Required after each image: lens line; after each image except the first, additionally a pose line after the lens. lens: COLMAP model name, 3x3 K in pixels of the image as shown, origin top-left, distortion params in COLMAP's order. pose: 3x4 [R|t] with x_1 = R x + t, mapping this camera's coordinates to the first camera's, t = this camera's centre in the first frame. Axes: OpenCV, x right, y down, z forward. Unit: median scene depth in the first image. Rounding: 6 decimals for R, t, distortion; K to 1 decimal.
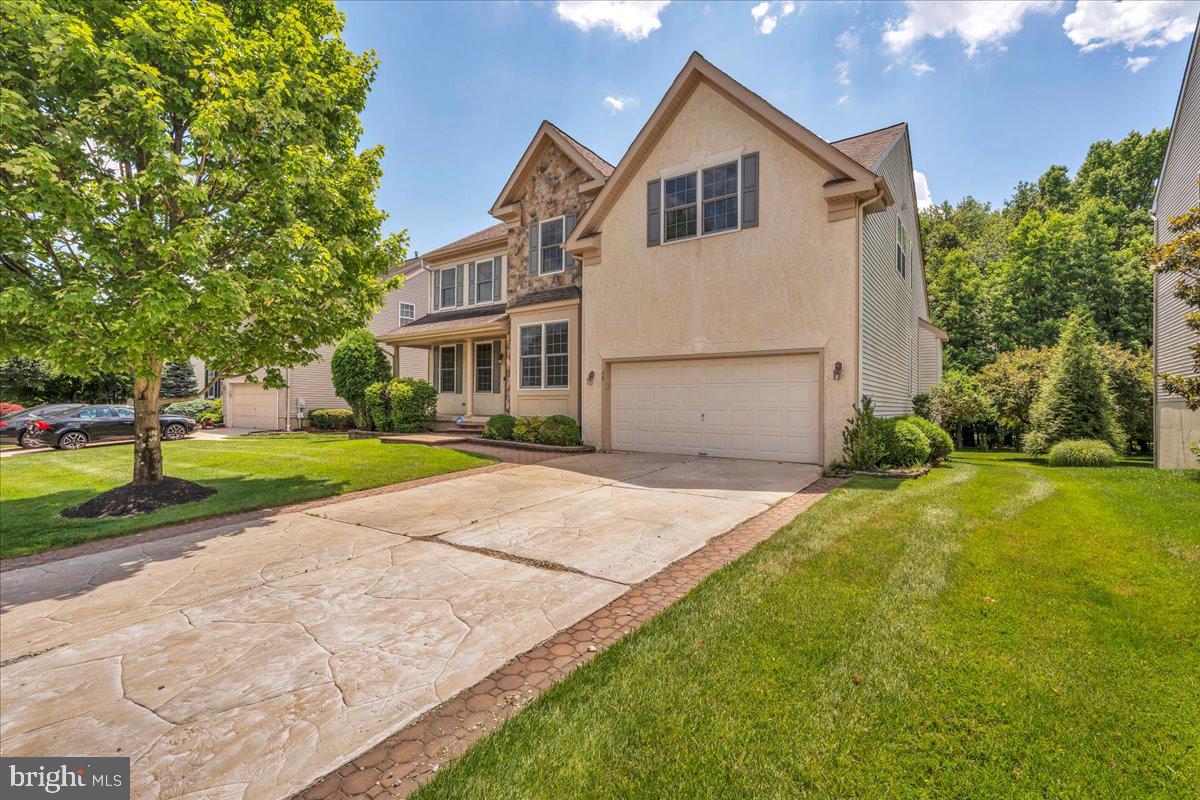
lens RADIAL K [[541.3, 0, 597.8], [0, 541.3, 394.1], [0, 0, 1]] dist [-0.001090, 0.000008]
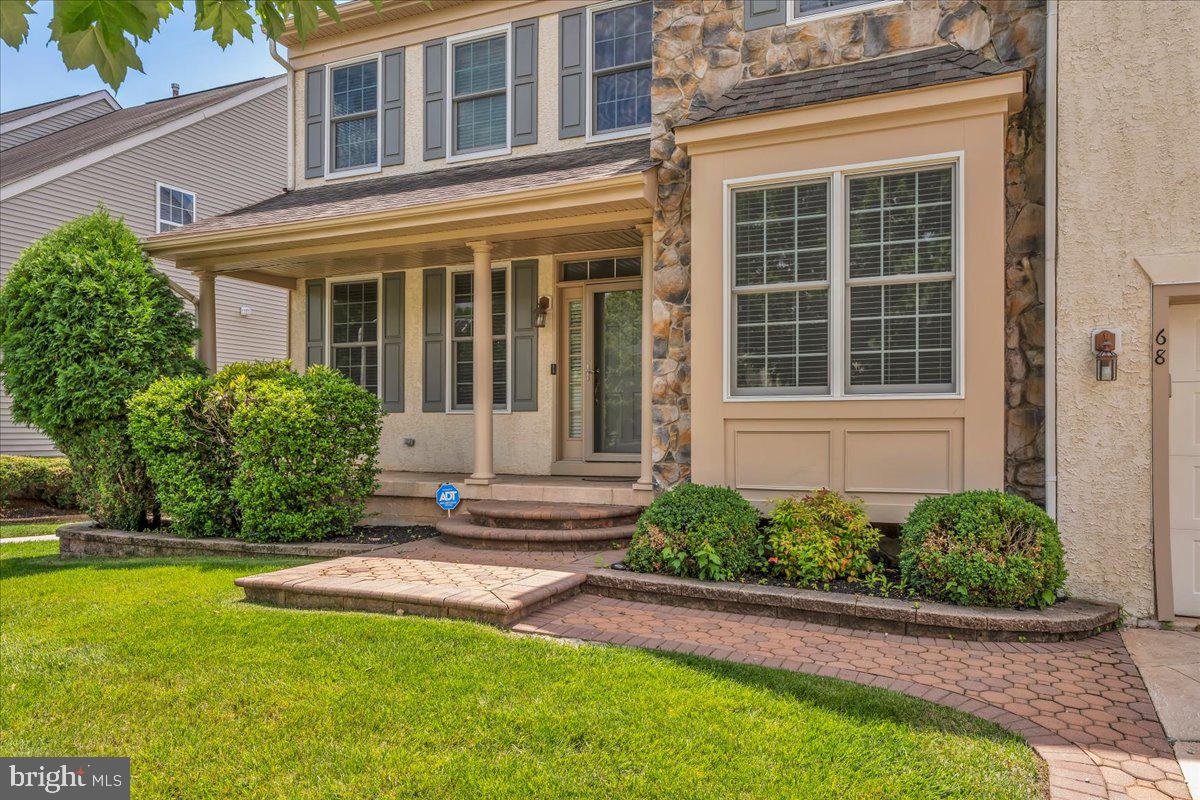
lens RADIAL K [[864.5, 0, 603.6], [0, 864.5, 424.0], [0, 0, 1]] dist [0.000323, 0.000259]
pose [[0.980050, -0.005035, 0.198686, -0.306121], [0.001938, 0.999874, 0.015778, -0.002174], [-0.198740, -0.015078, 0.979936, 0.540654]]
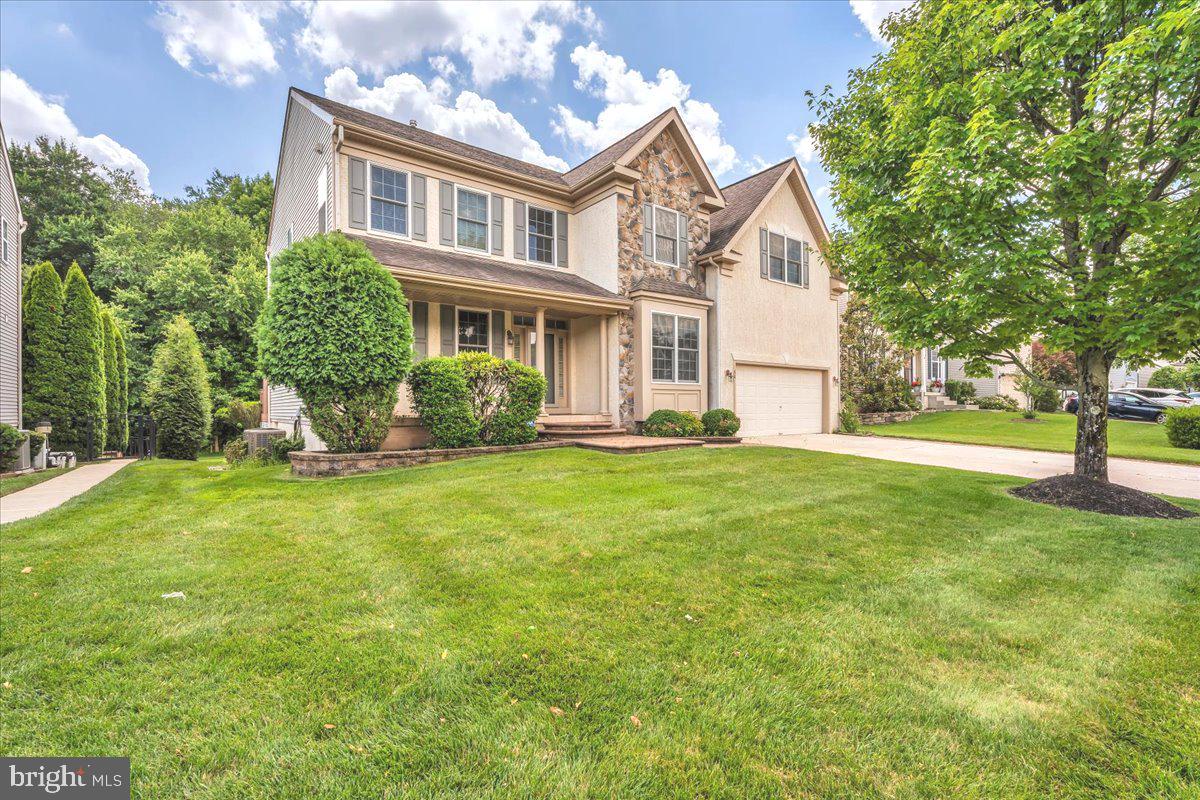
lens RADIAL K [[538.0, 0, 600.0], [0, 538.0, 400.0], [0, 0, 1]] dist [-0.000658, -0.000025]
pose [[0.280837, 0.003861, 0.959748, -1.028212], [-0.011310, 0.999936, -0.000713, 0.022756], [-0.959689, -0.010654, 0.280862, 0.822047]]
